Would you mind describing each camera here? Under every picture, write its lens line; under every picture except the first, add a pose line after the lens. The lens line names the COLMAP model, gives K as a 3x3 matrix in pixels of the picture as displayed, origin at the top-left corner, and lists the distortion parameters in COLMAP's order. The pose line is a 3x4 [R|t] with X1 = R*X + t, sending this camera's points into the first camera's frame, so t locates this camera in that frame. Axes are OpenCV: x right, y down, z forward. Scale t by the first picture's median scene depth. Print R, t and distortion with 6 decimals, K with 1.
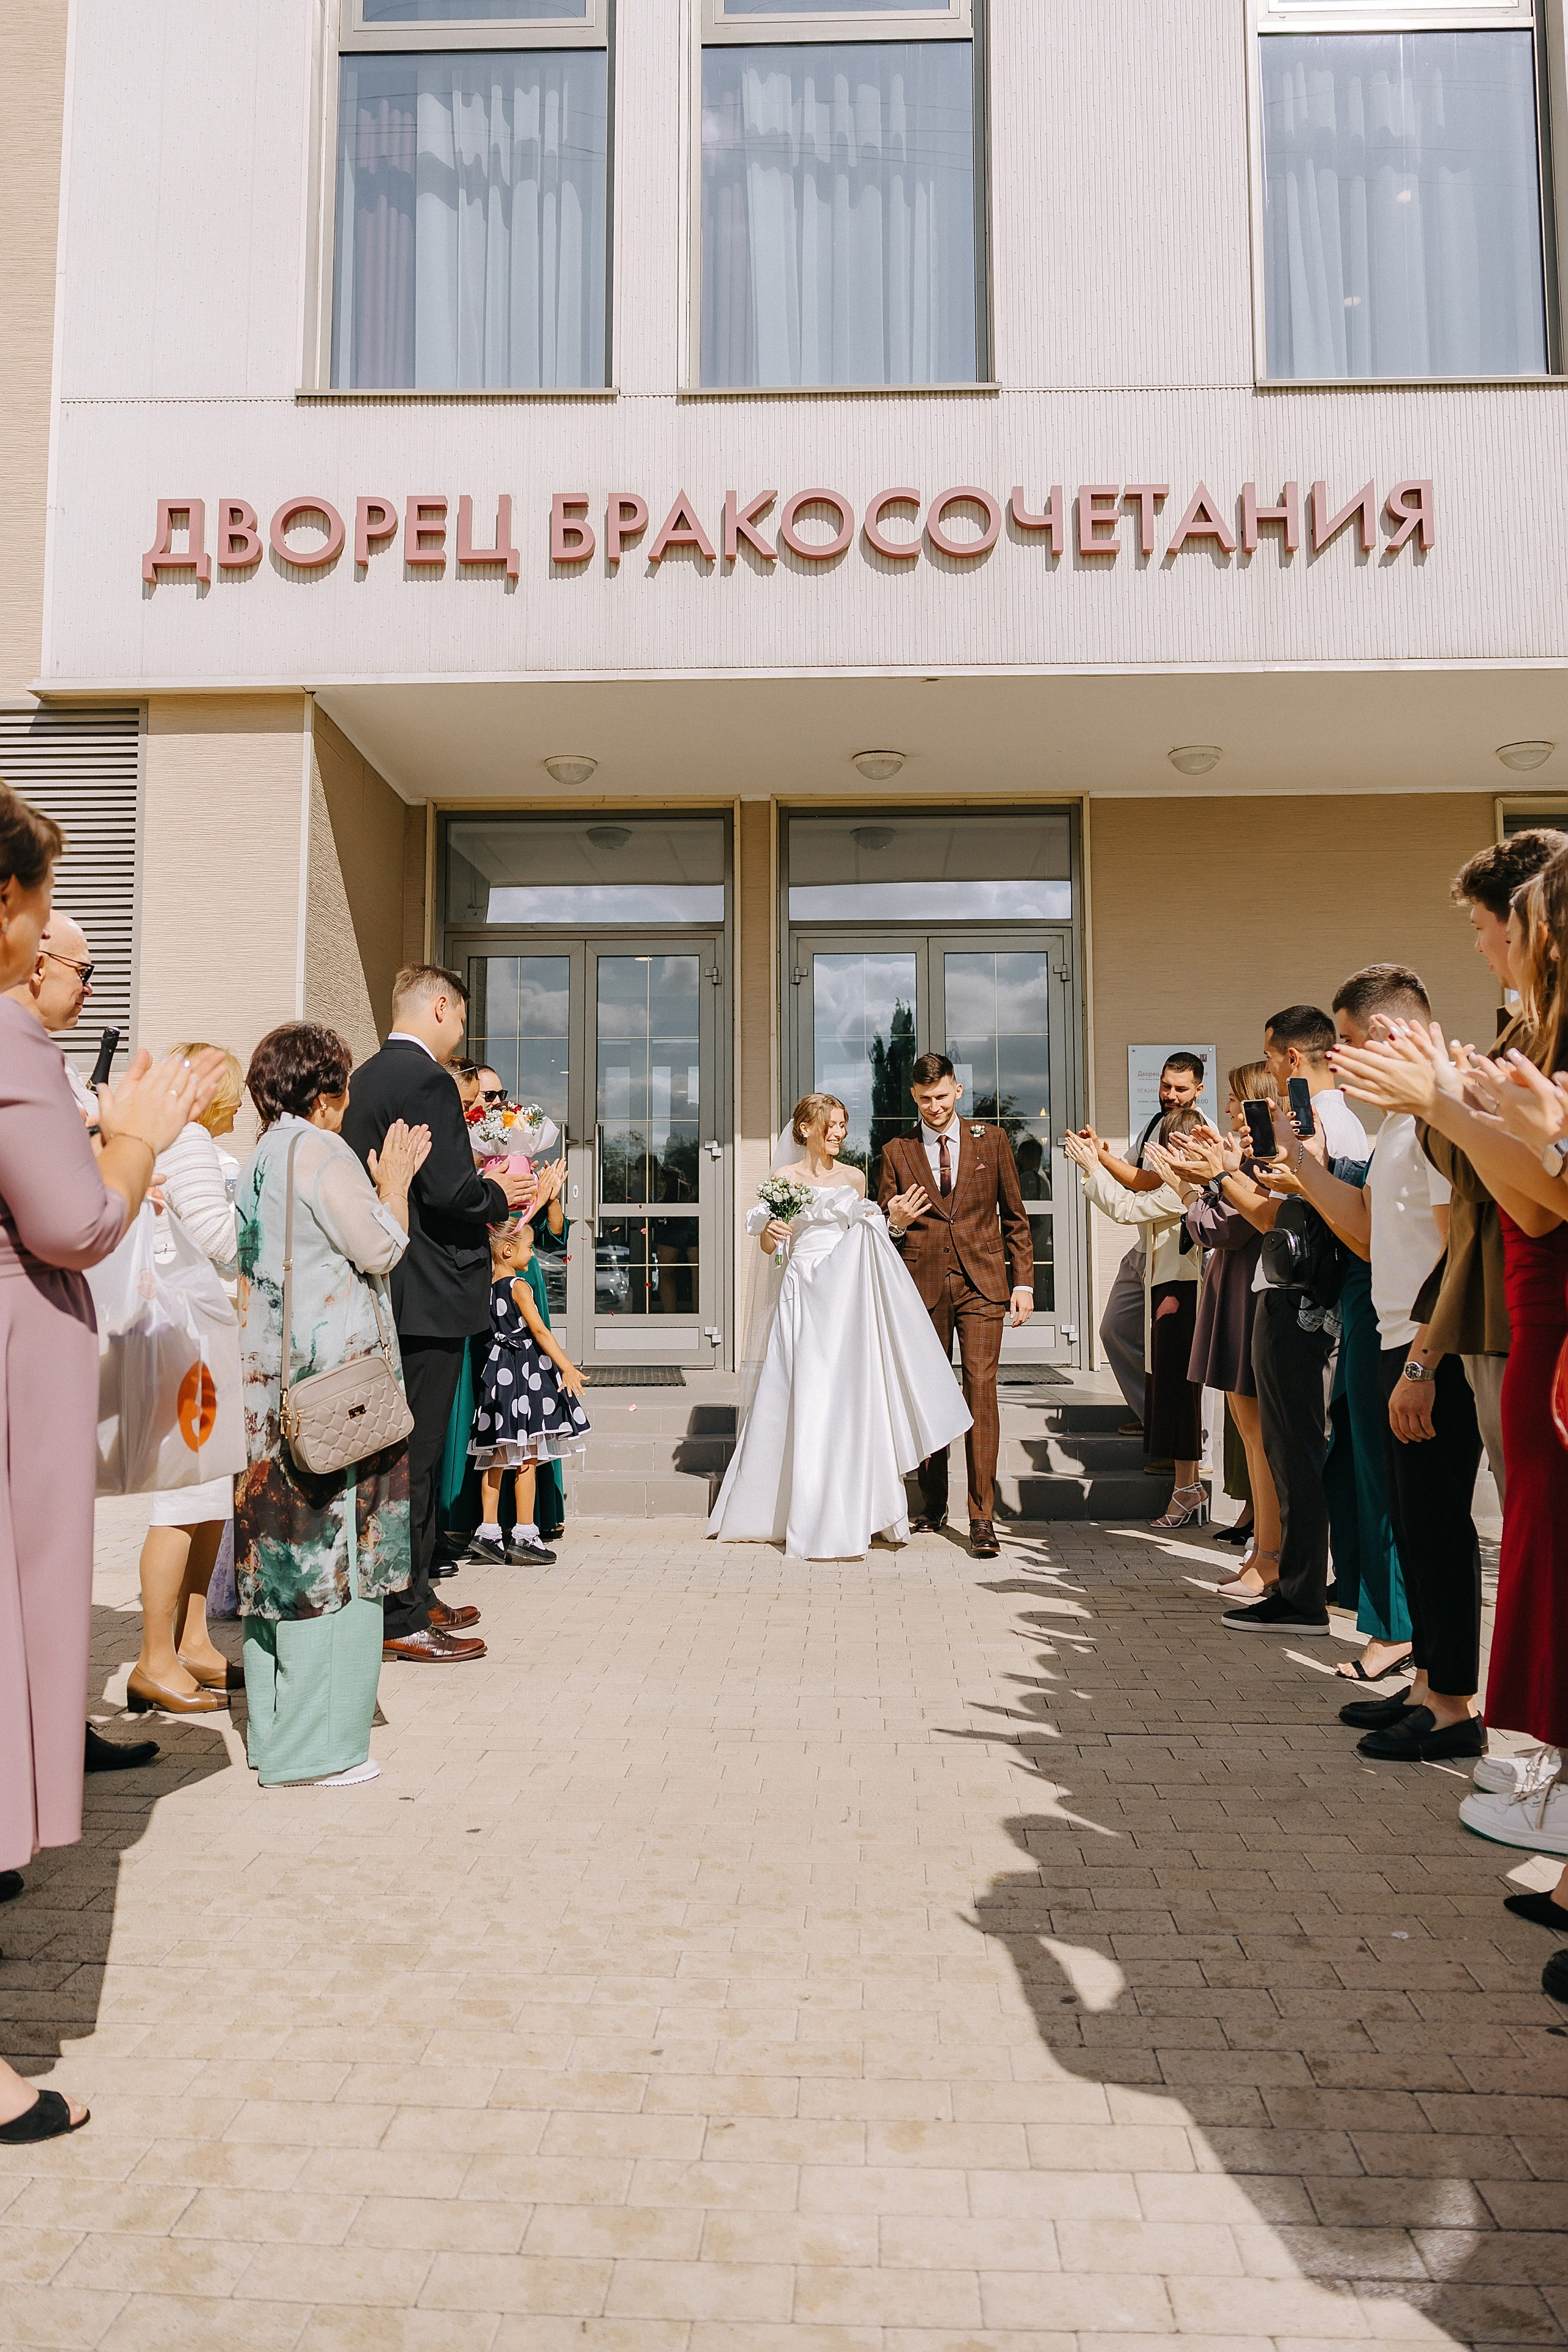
lens RADIAL K [[1626.4, 0, 784.0], [0, 1626.4, 1176.0], [0, 0, 1]] dist [0.024570, -0.006914]
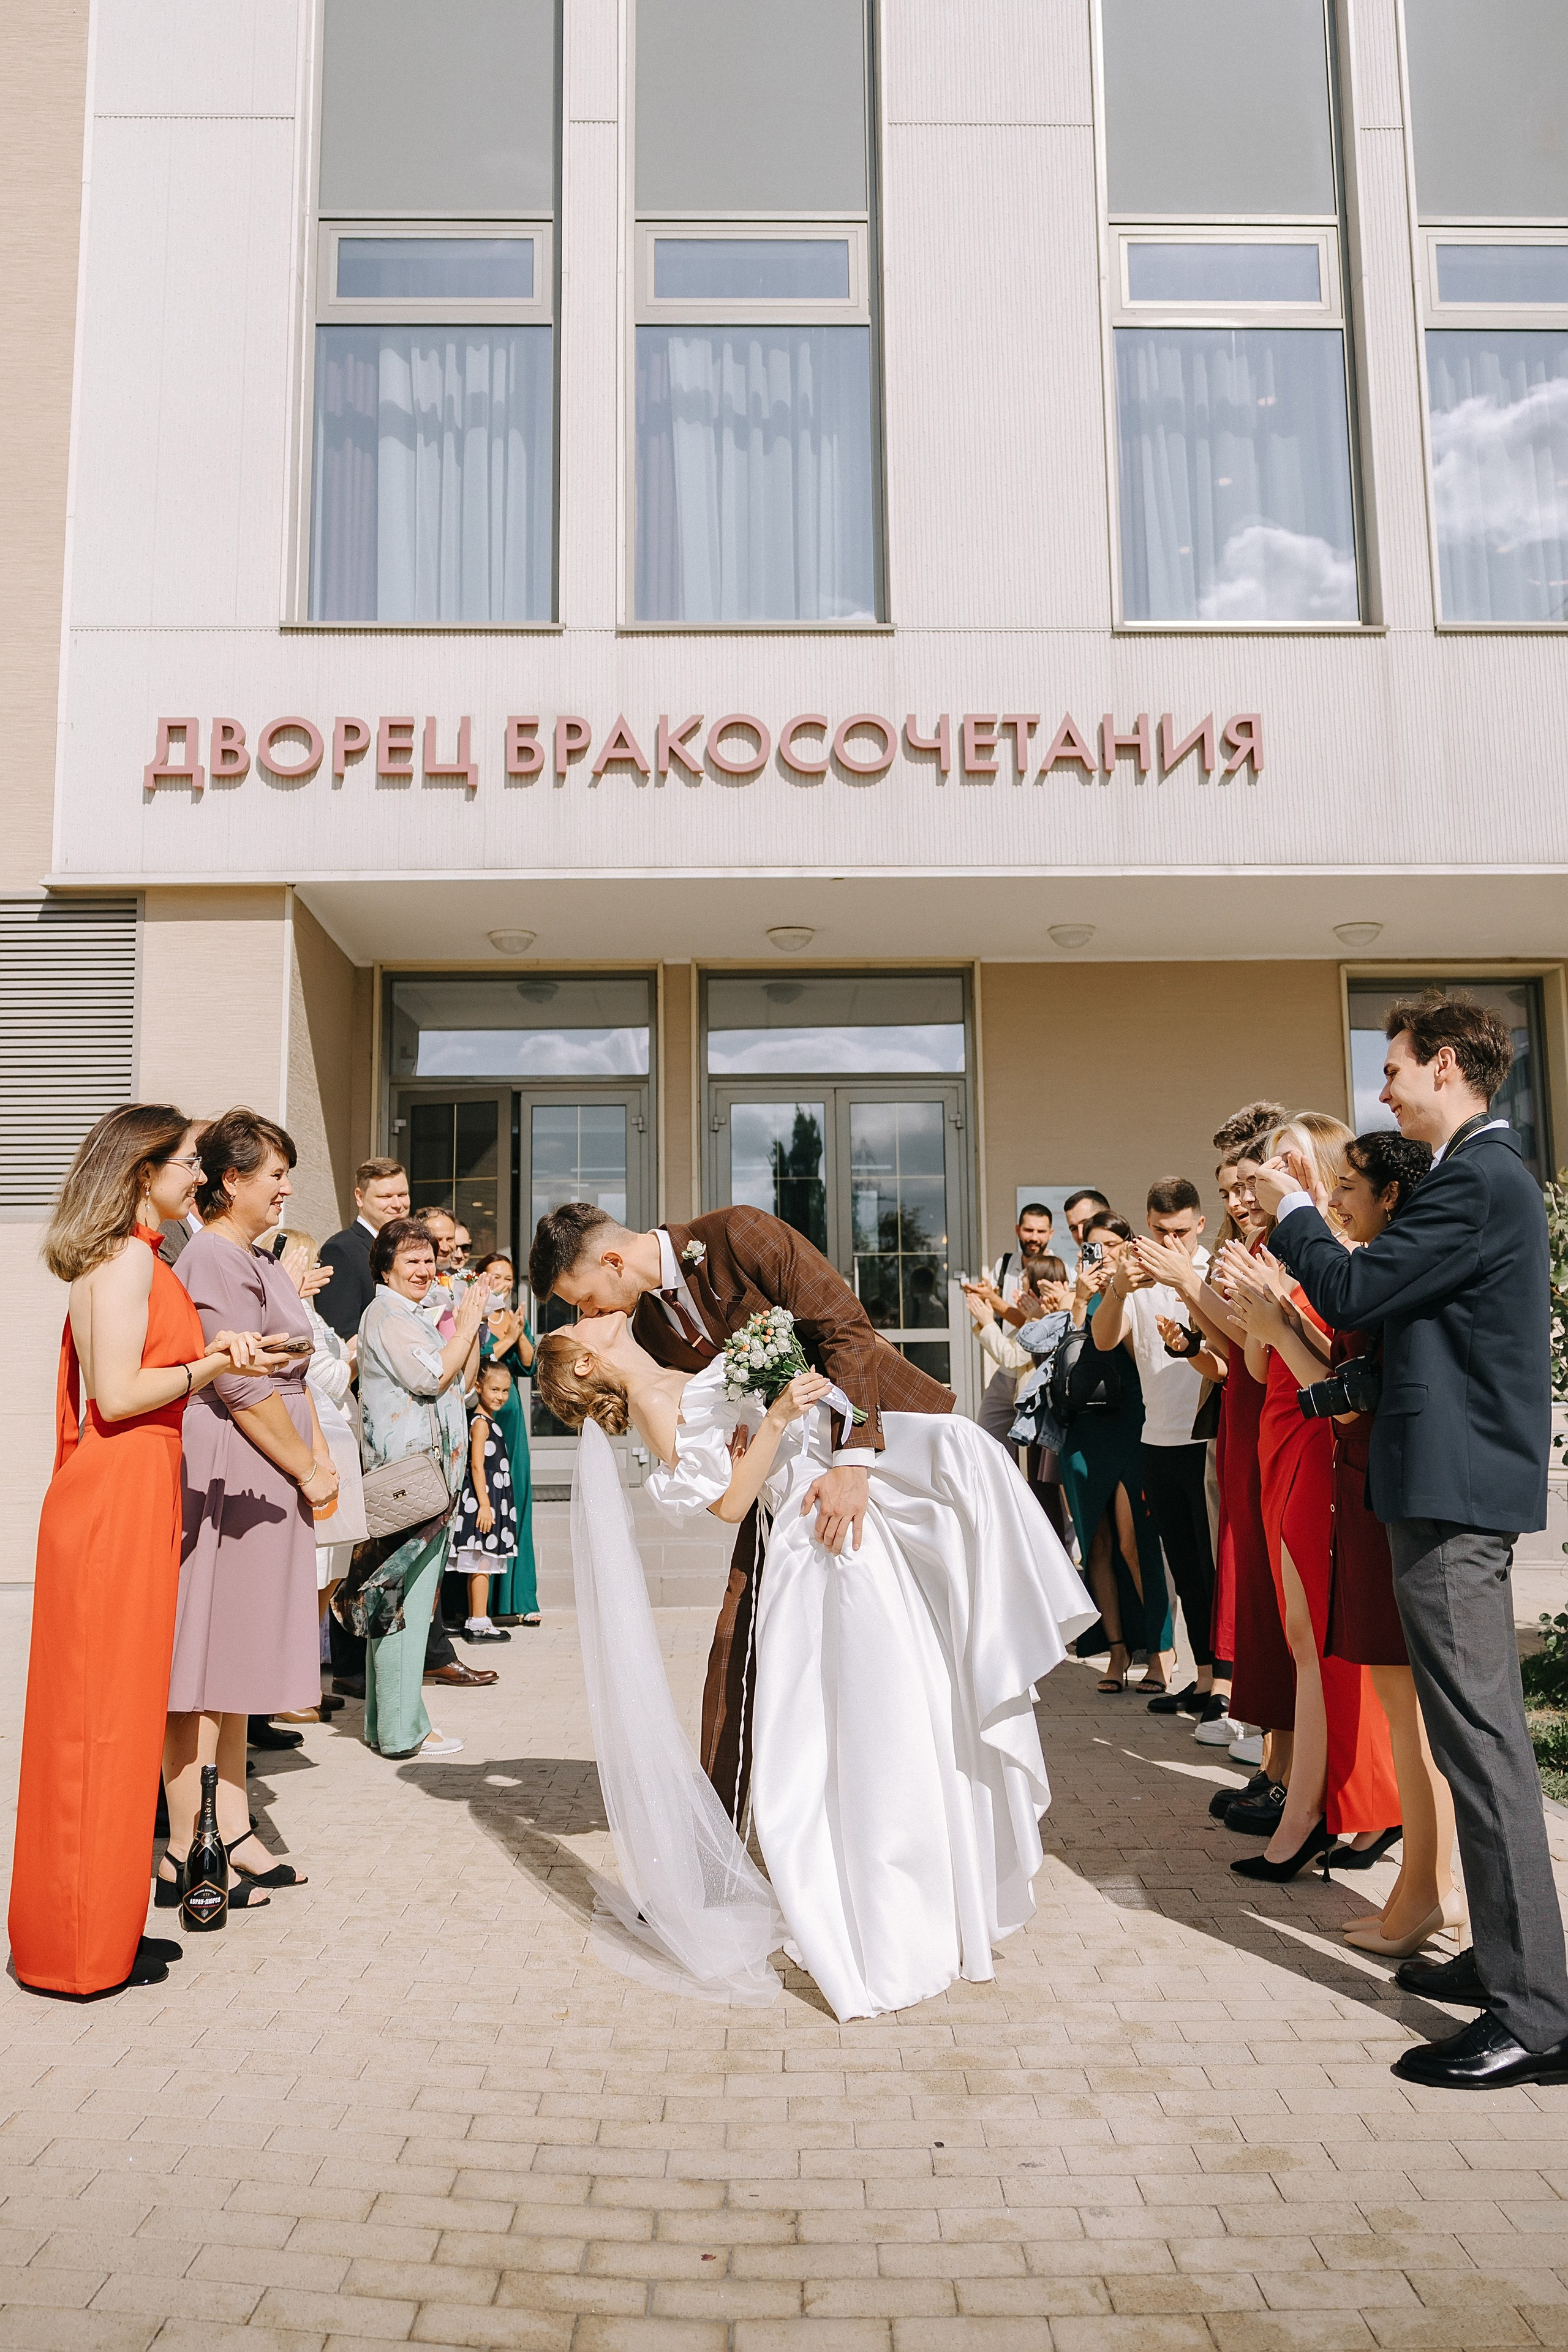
lens RADIAL K [[1661.6, 0, 815.0], [0, 1661.6, 1270.4], [0, 0, 1]] dist [0.002478, -0.000398]
pose [[0.996992, -0.003318, 0.077438, -0.017417], [0.004558, 0.999864, -0.015843, -0.009220], [-0.077375, 0.016148, 0.996871, -0.161755]]
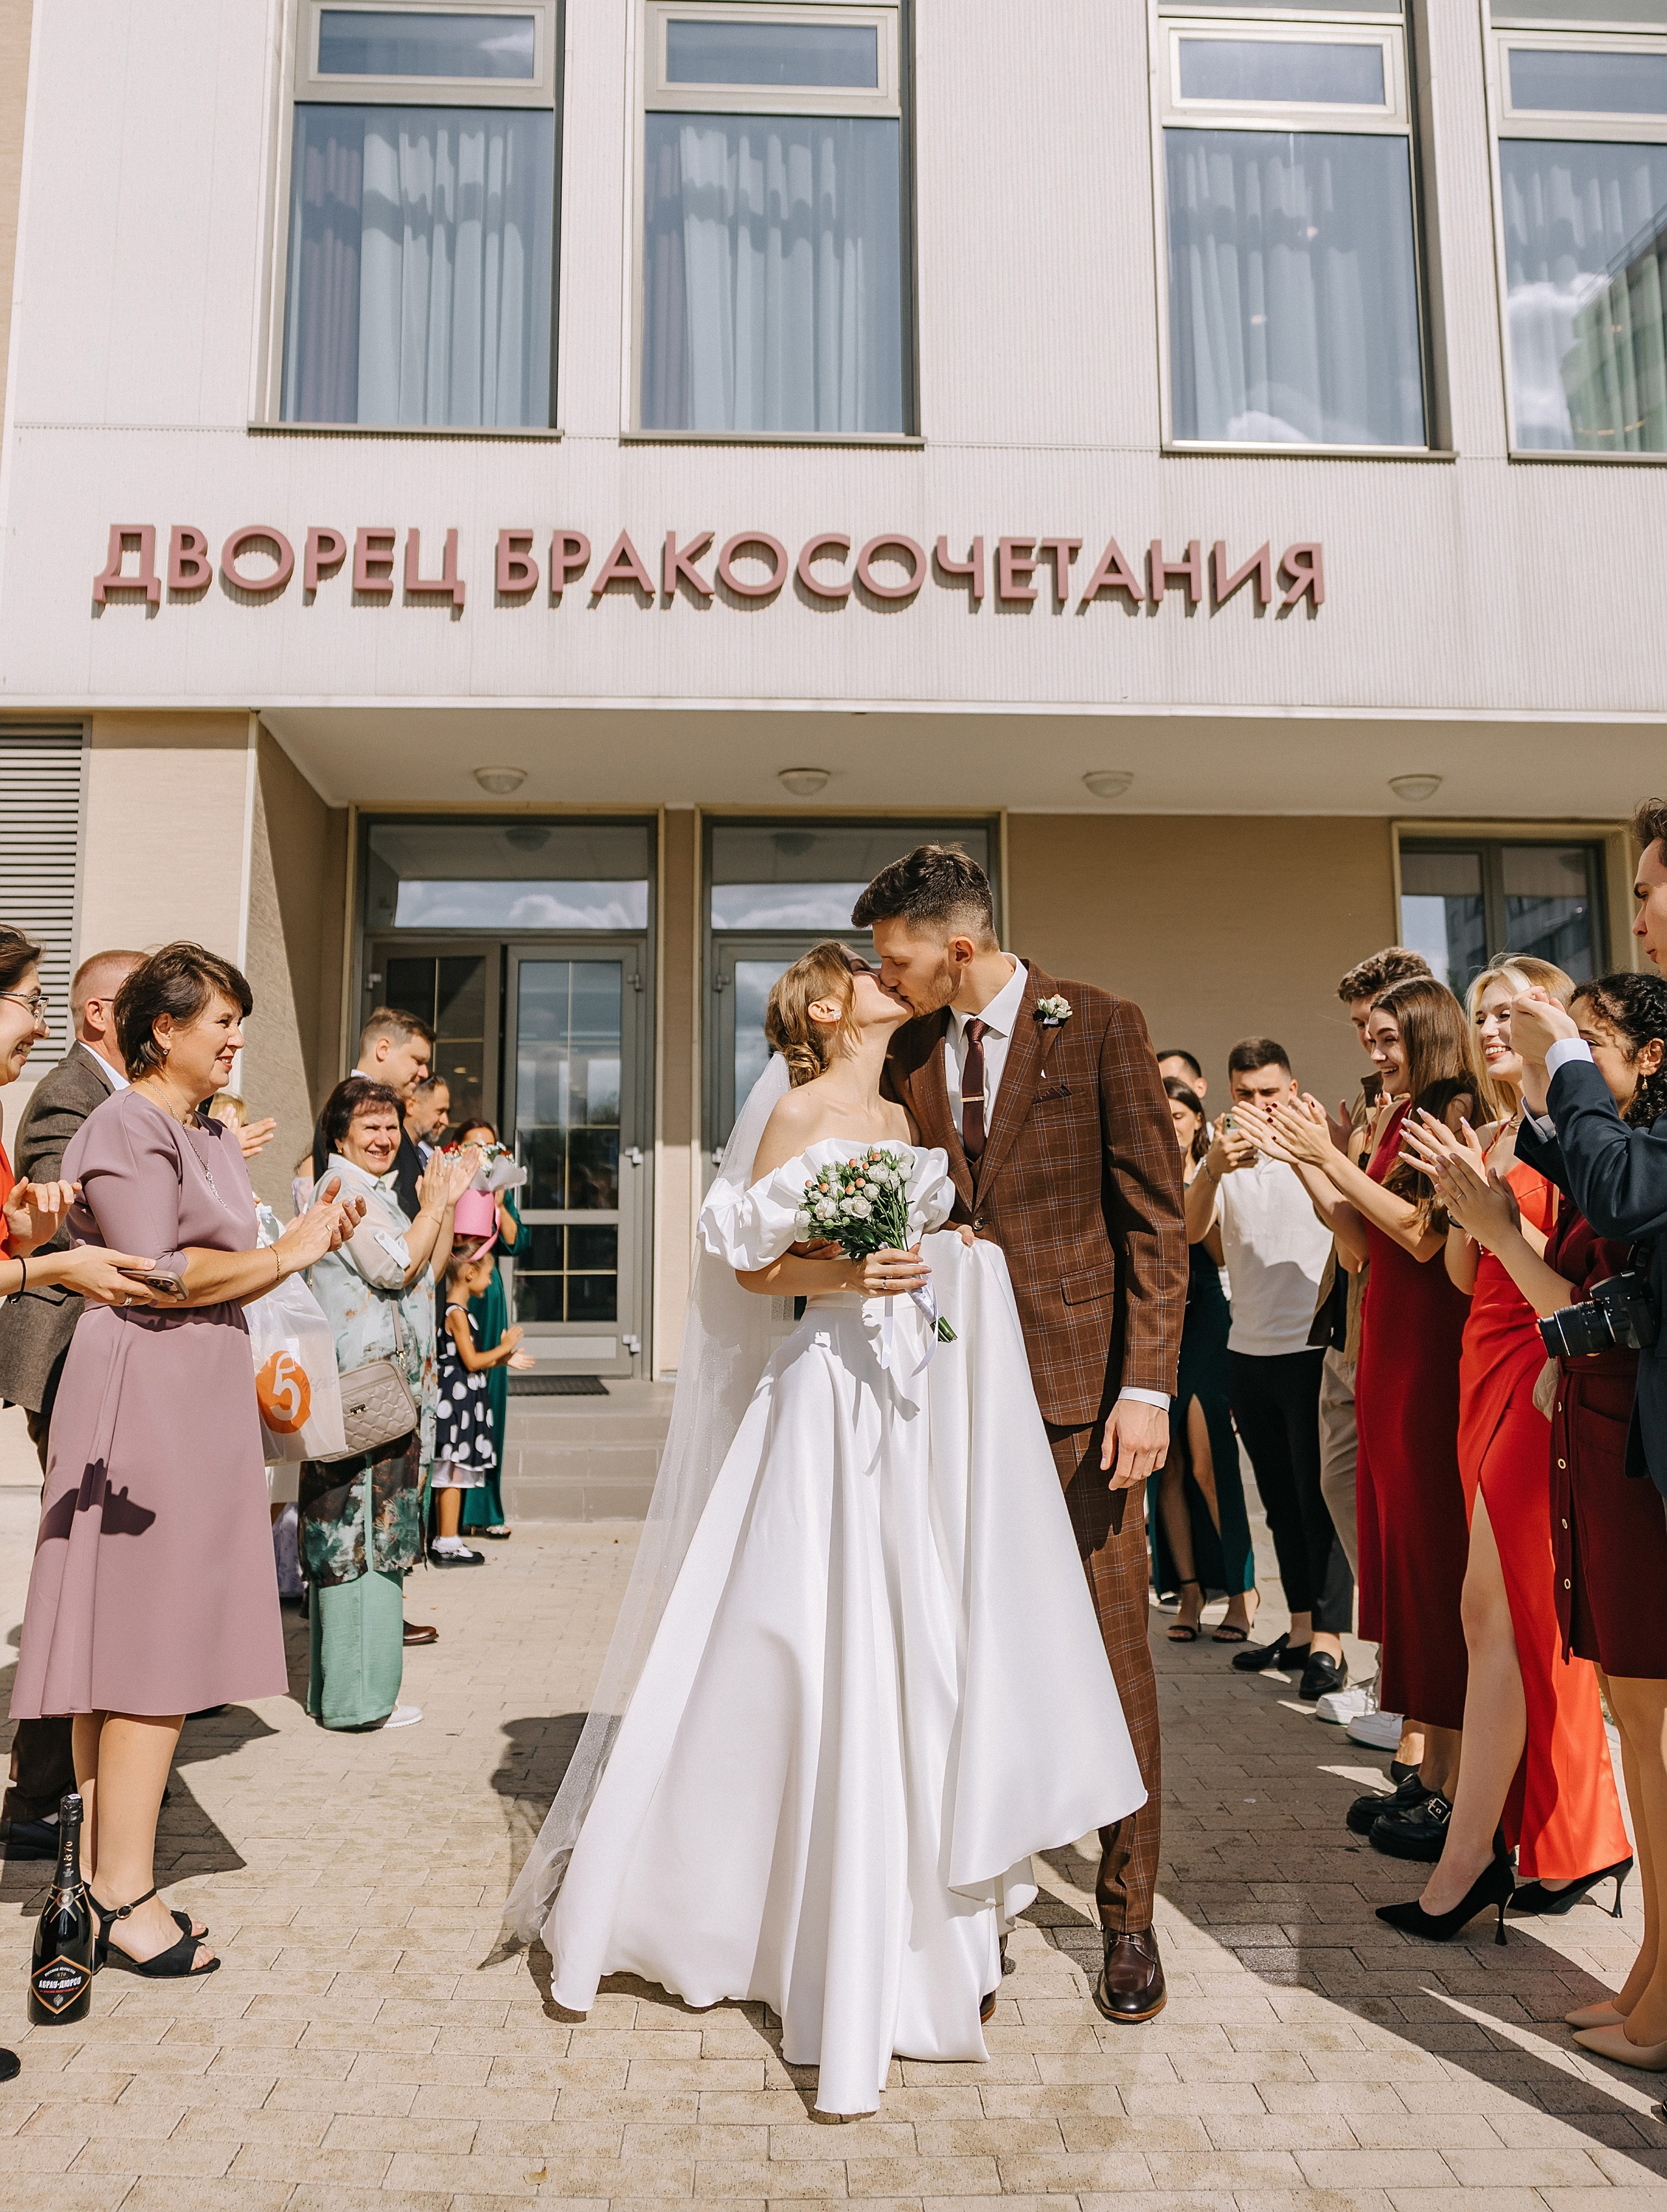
lens RADIAL K [[1740.4, 0, 833.5], [0, 1740.4, 1106.0], [0, 0, 1]] dist [-0.005423, 0.009418]
pose [[0.996058, 0.009731, 0.088172, -0.022376], [-0.006422, 0.999267, -0.037733, -0.010436], [-0.088474, 0.037018, 0.995390, -0.099044]]
